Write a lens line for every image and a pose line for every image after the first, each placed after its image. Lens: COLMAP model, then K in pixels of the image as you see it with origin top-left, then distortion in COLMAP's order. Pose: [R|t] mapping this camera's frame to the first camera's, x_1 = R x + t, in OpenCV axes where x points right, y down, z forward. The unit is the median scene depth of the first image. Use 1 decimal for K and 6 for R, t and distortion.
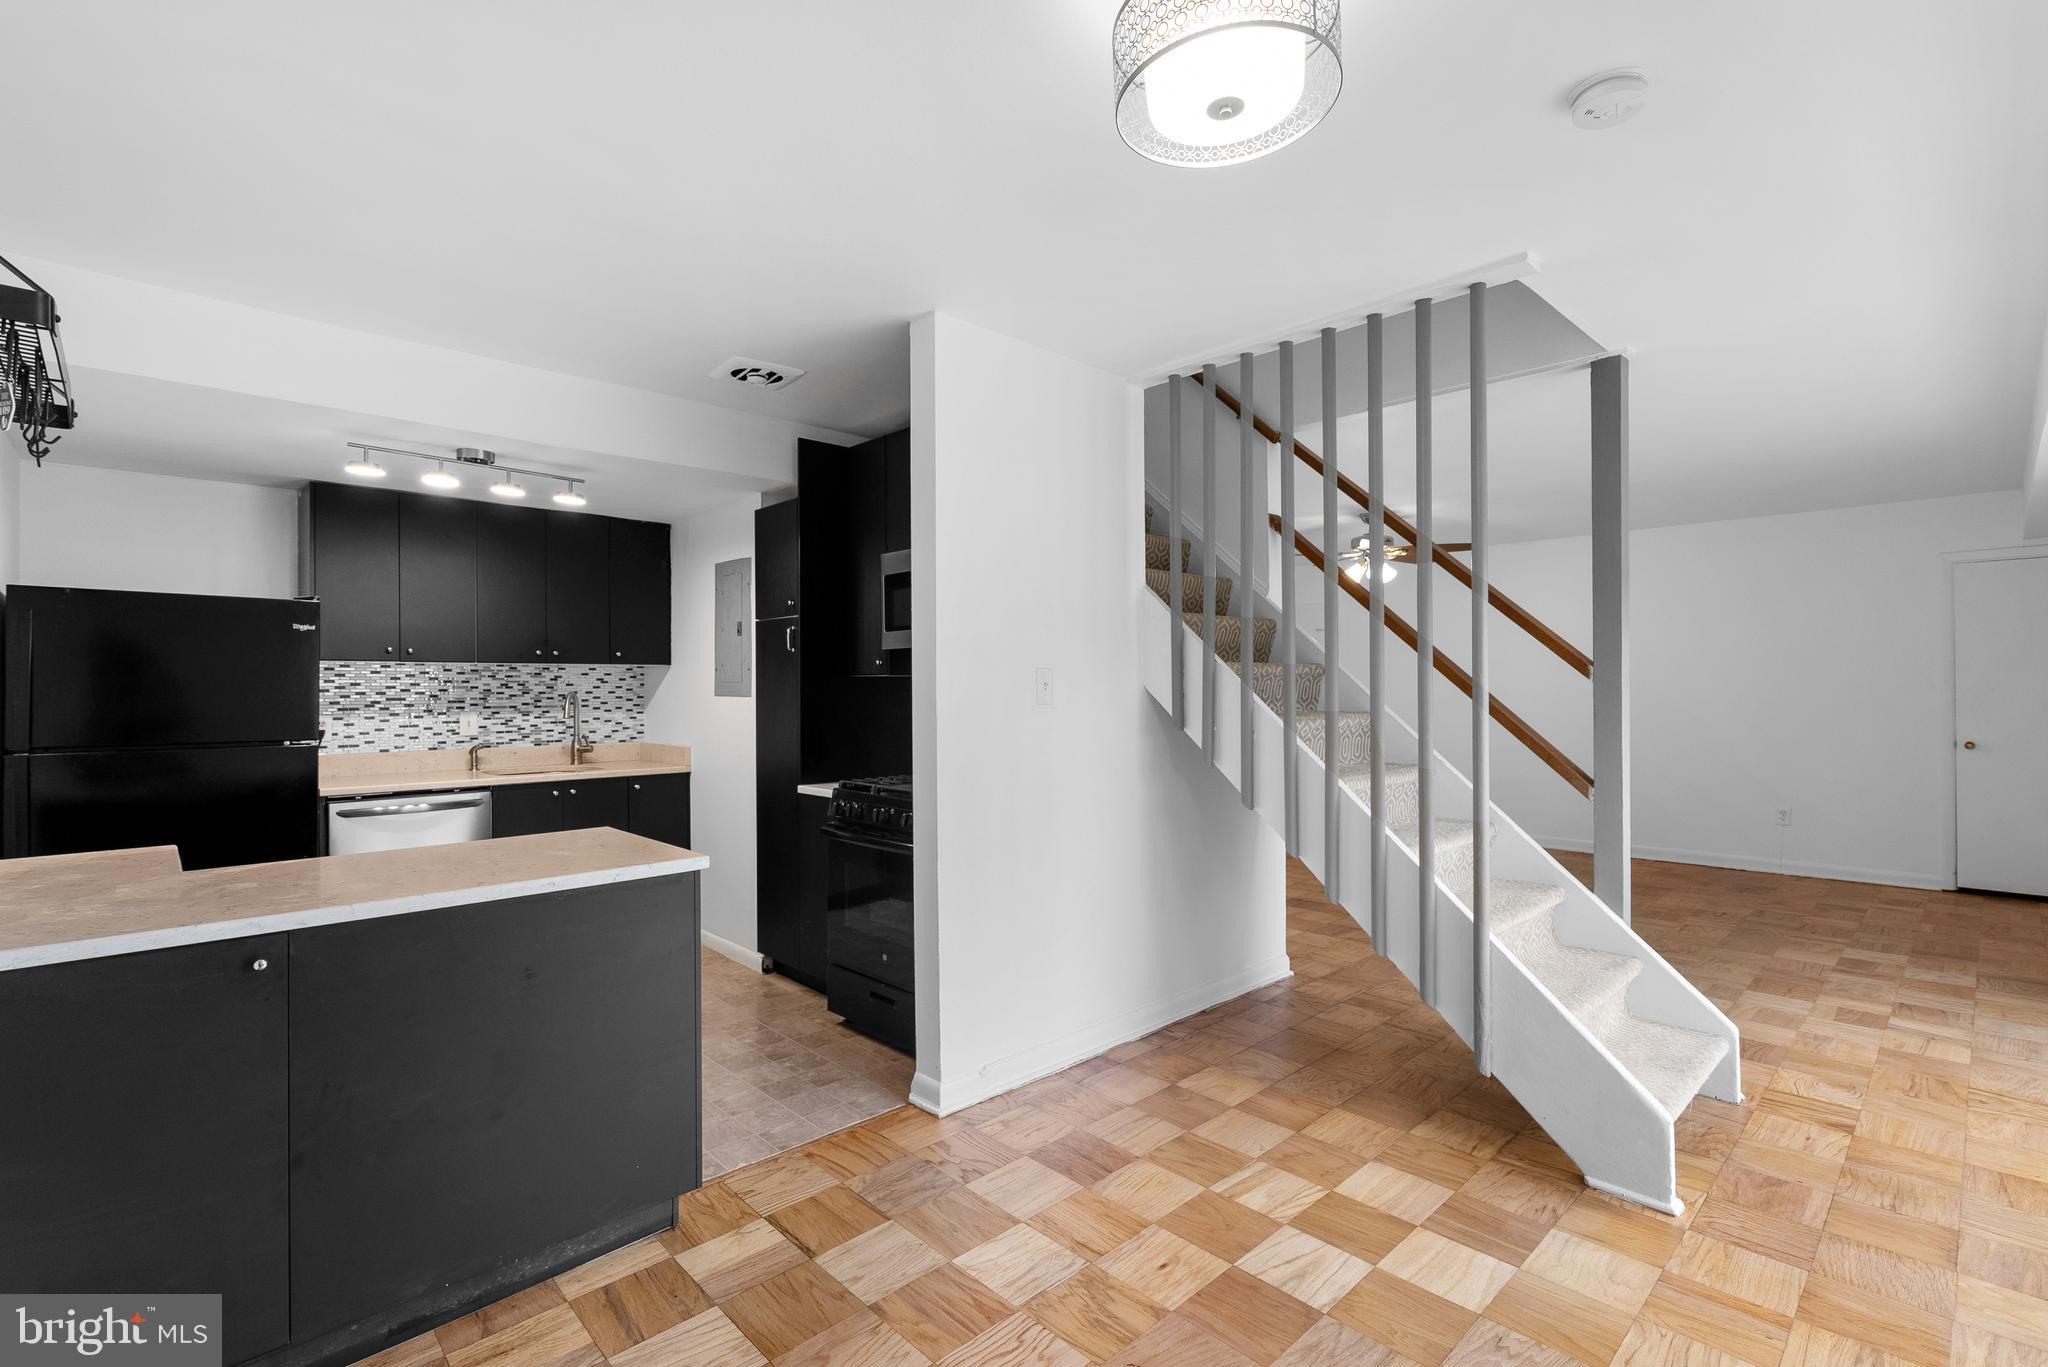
lens RADIAL K [[930.0, 0, 1024.0], [0, 930.0, 683.5], [0, 0, 1]] dist [-0.003747, 0.000045]
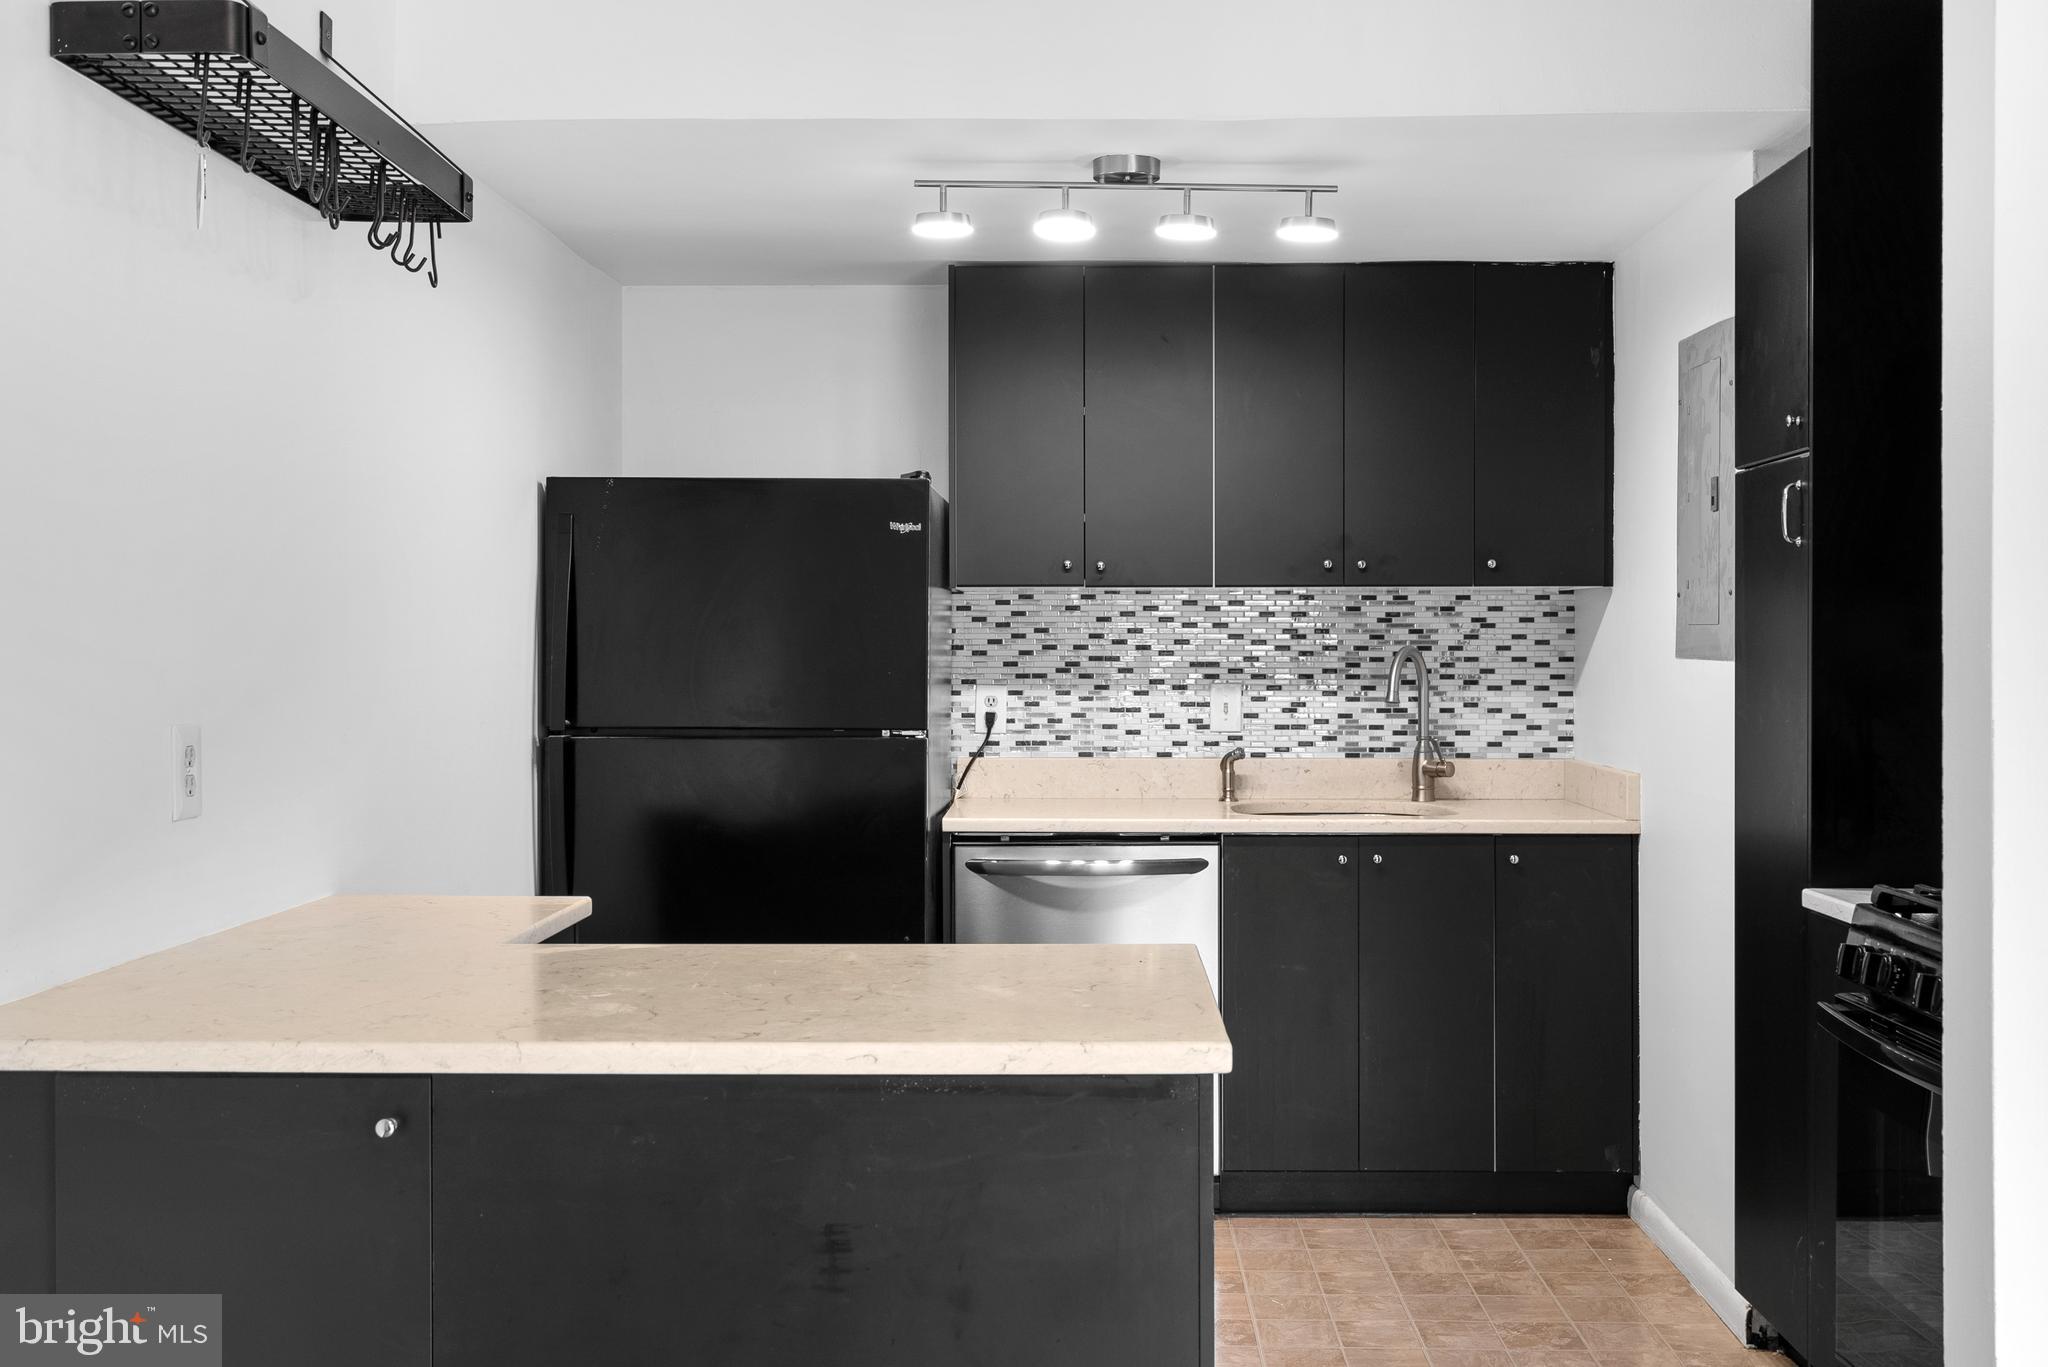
lens RADIAL K [[2044.7, 0, 1046.9], [0, 2044.7, 660.7], [0, 0, 1]] dist [0.011233, 0.003855]
pose [[0.712536, 0.009767, -0.701568, 0.114253], [0.000027, 0.999903, 0.013947, 0.001963], [0.701636, -0.009957, 0.712466, 0.143329]]
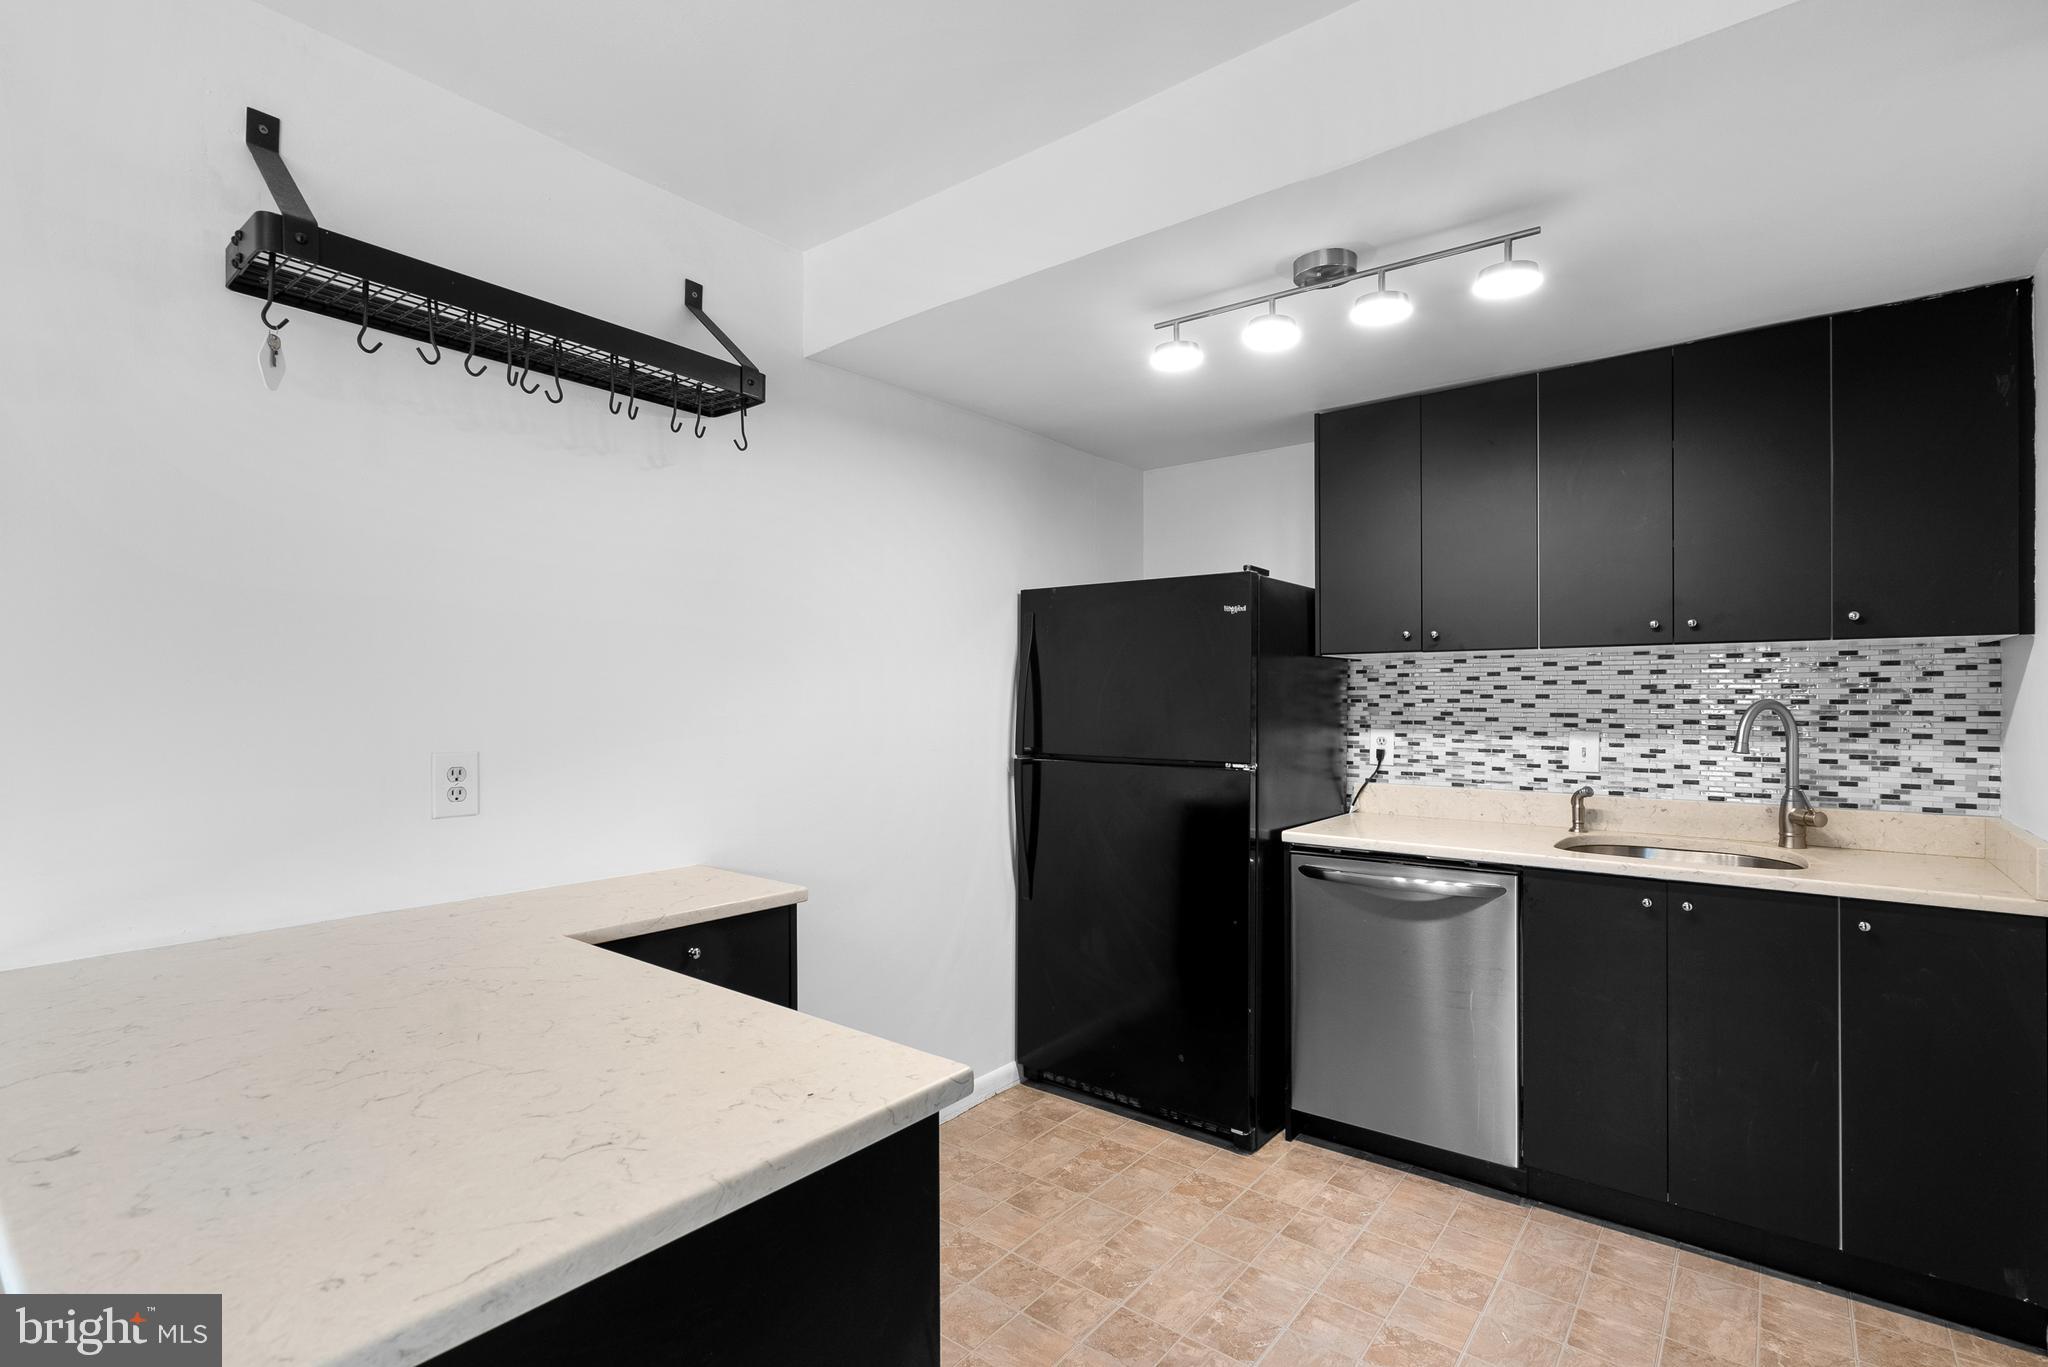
lens RADIAL K [[949.8, 0, 1027.3], [0, 949.8, 697.1], [0, 0, 1]] dist [0.001839, 0.000643]
pose [[0.143295, 0.002128, -0.989678, -0.044331], [0.003540, 0.999990, 0.002662, 0.005009], [0.989674, -0.003885, 0.143286, 0.568476]]
